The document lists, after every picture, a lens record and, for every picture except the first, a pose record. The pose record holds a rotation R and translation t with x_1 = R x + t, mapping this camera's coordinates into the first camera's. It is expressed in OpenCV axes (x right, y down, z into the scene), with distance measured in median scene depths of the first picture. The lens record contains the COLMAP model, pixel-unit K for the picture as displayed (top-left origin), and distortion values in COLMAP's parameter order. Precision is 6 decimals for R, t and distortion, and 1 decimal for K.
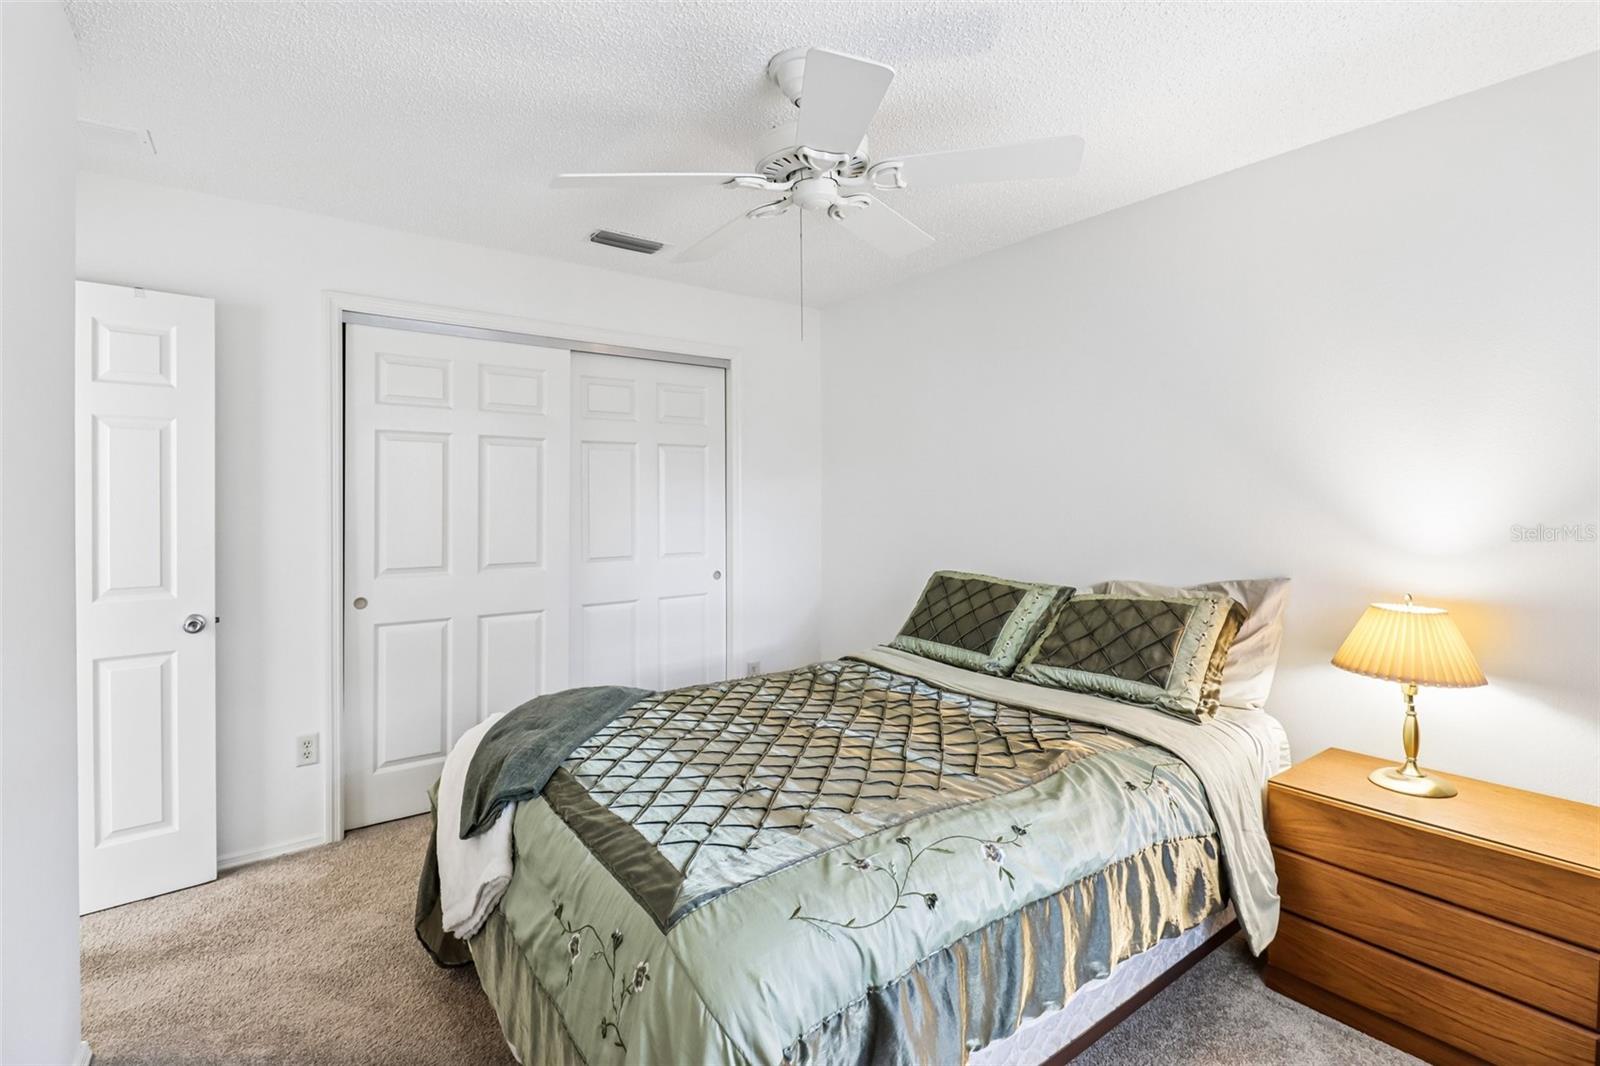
lens RADIAL K [[742.8, 0, 798.2], [0, 742.8, 496.1], [0, 0, 1]] dist [0.001066, -0.010333]
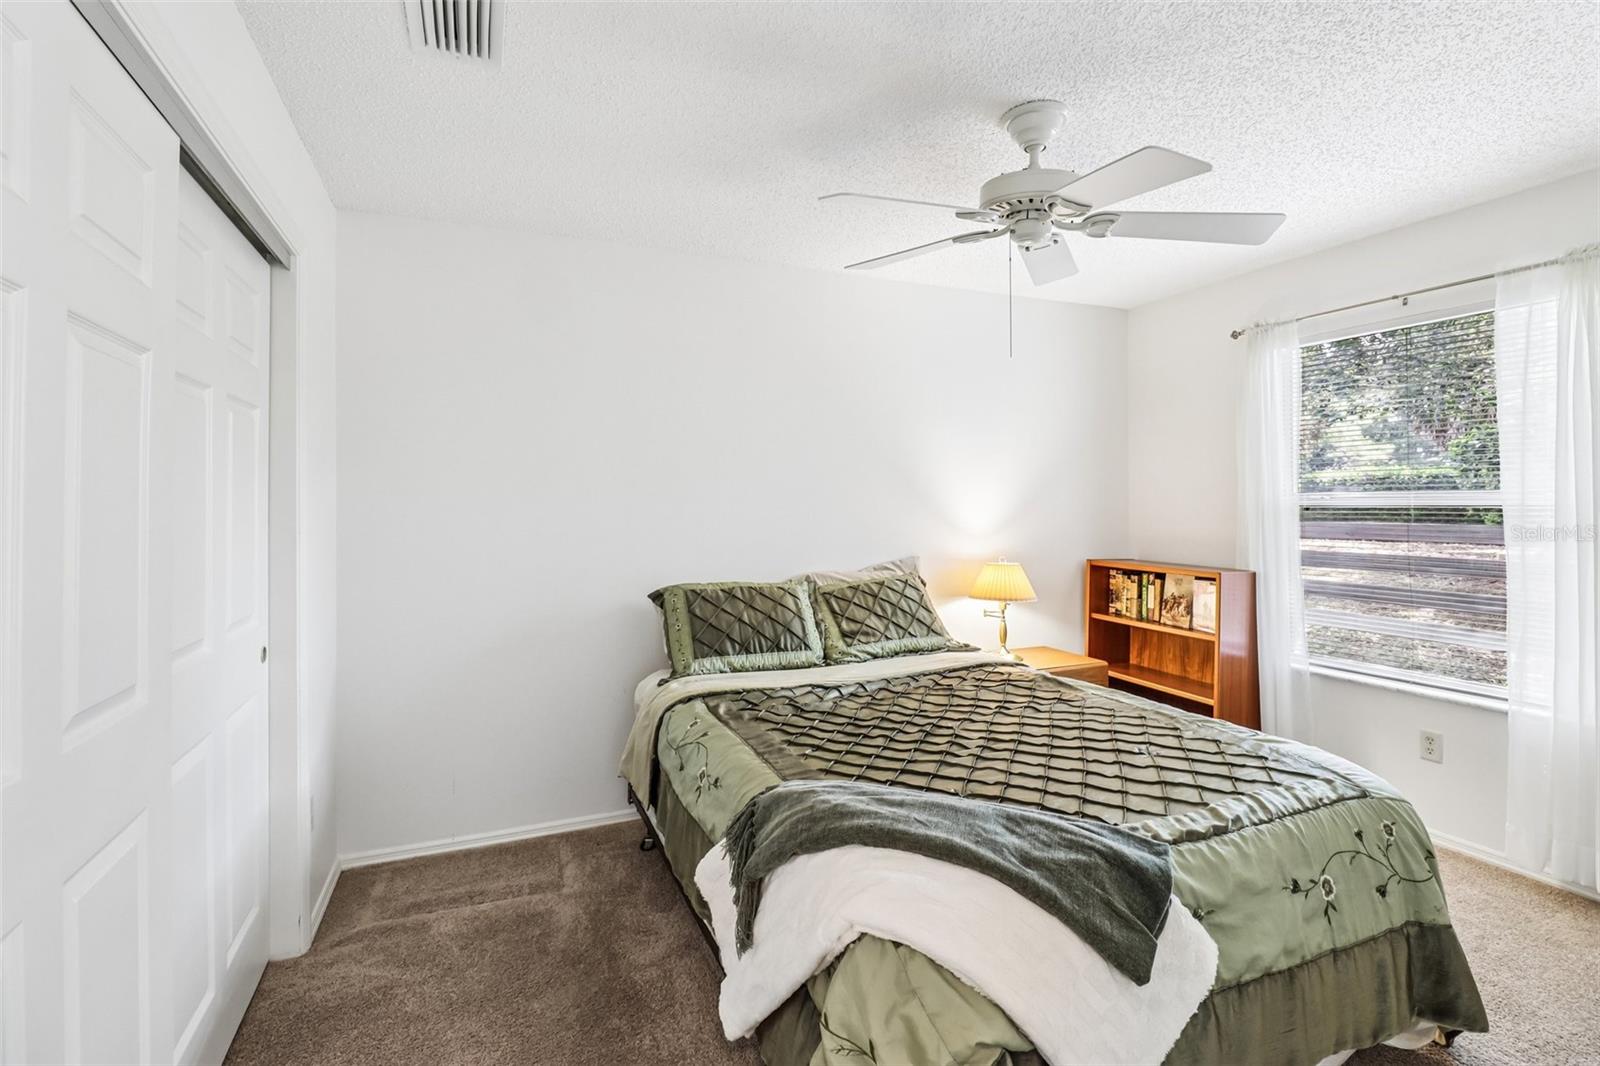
lens RADIAL K [[742.8, 0, 798.2], [0, 742.8, 496.1], [0, 0, 1]] dist [0.001066, -0.010333]
pose [[0.238639, 0.010301, 0.971054, -0.880083], [-0.000974, 0.999946, -0.010368, 0.001307], [-0.971108, 0.001529, 0.238637, 0.830345]]
